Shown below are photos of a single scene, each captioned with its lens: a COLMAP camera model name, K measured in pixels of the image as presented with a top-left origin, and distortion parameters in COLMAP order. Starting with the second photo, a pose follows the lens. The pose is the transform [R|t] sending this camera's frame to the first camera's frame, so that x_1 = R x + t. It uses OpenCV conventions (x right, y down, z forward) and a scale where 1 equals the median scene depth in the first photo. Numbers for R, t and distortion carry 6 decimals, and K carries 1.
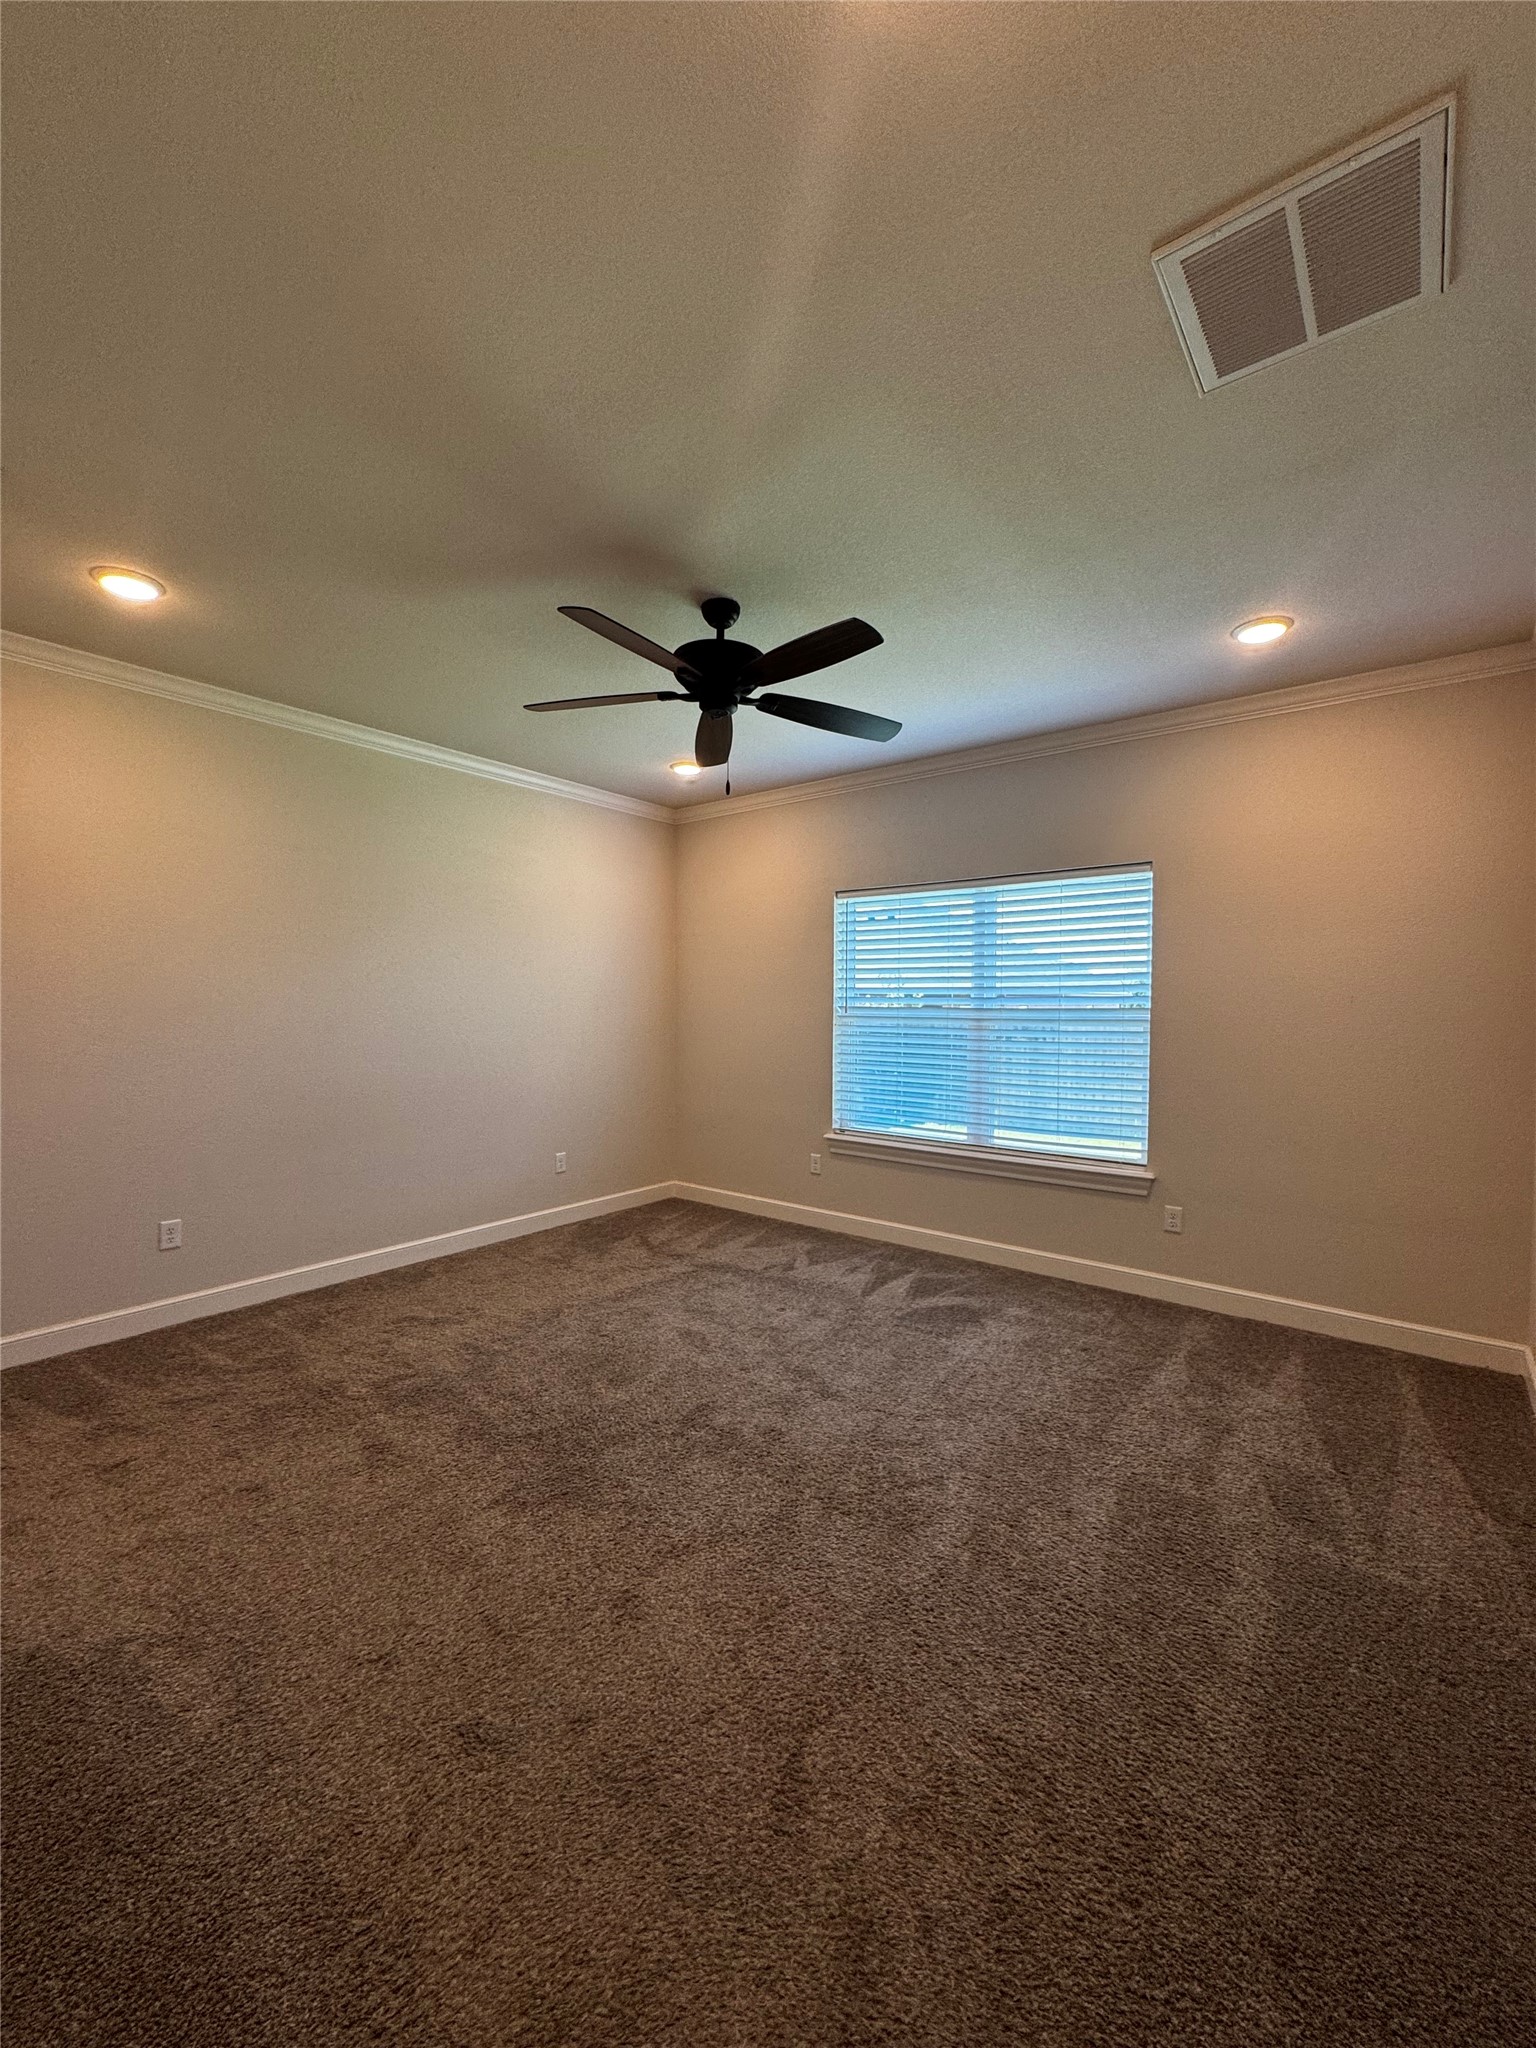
lens RADIAL K [[826.2, 0, 768.0], [0, 826.2, 1024.0], [0, 0, 1]] dist [0.003694, 0.000444]
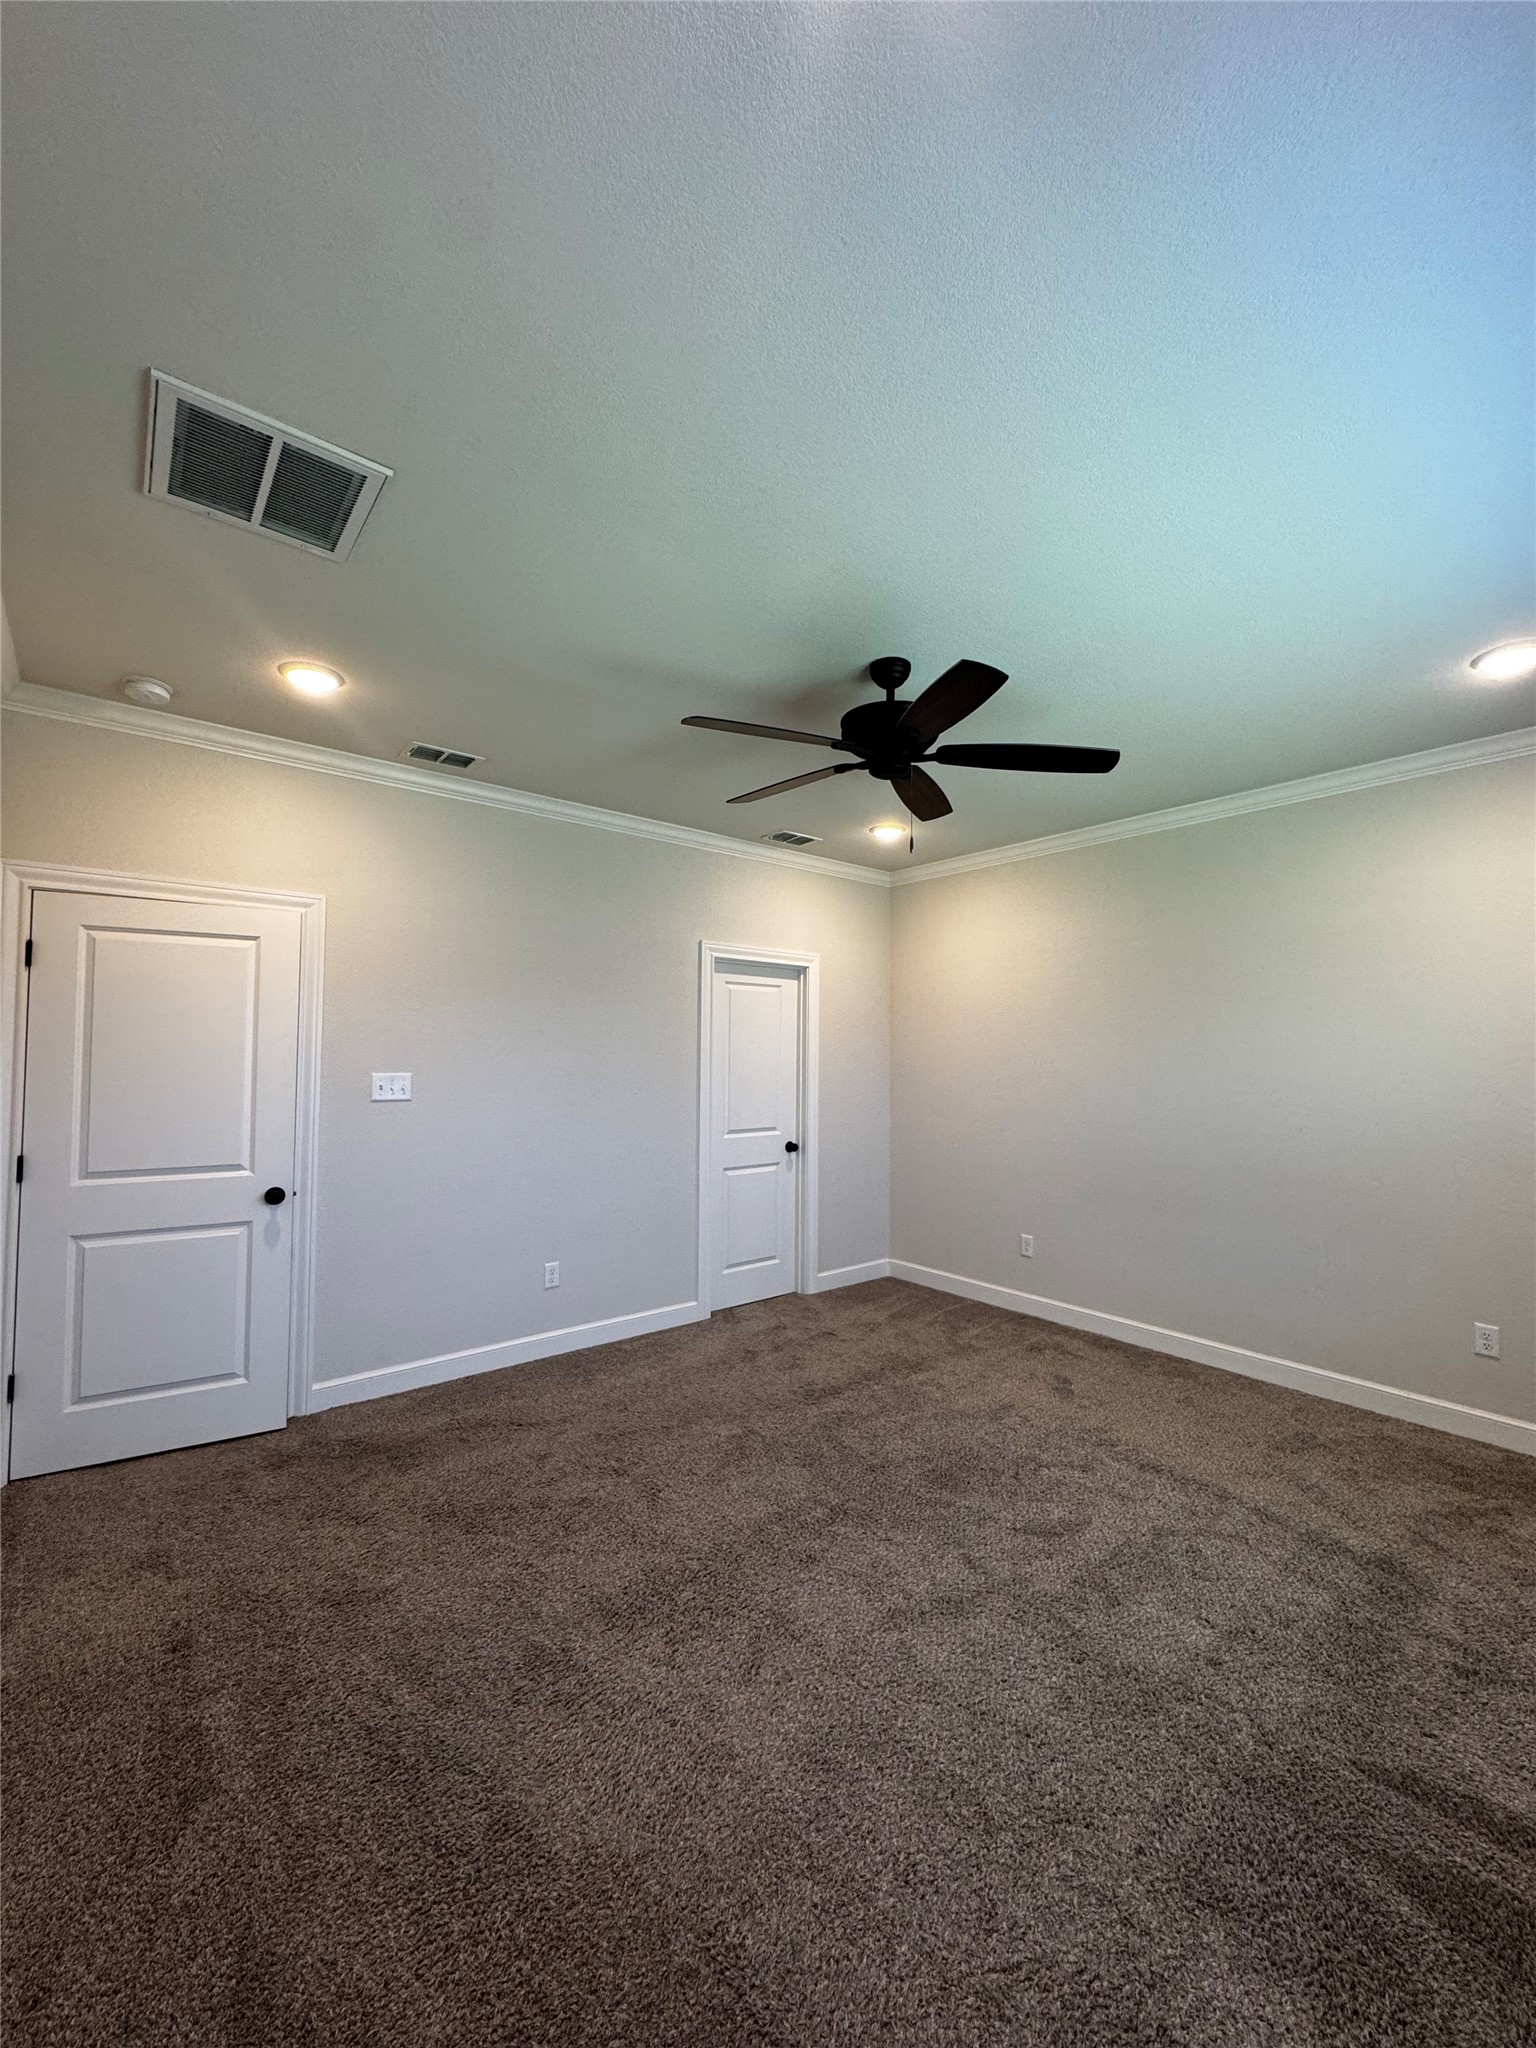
lens RADIAL K [[816.7, 0, 768.0], [0, 816.7, 1024.0], [0, 0, 1]] dist [-0.003004, 0.000691]
pose [[-0.222096, -0.048420, -0.973822, 0.732474], [-0.031439, 0.998602, -0.042482, -0.042886], [0.974518, 0.021181, -0.223308, 0.913825]]
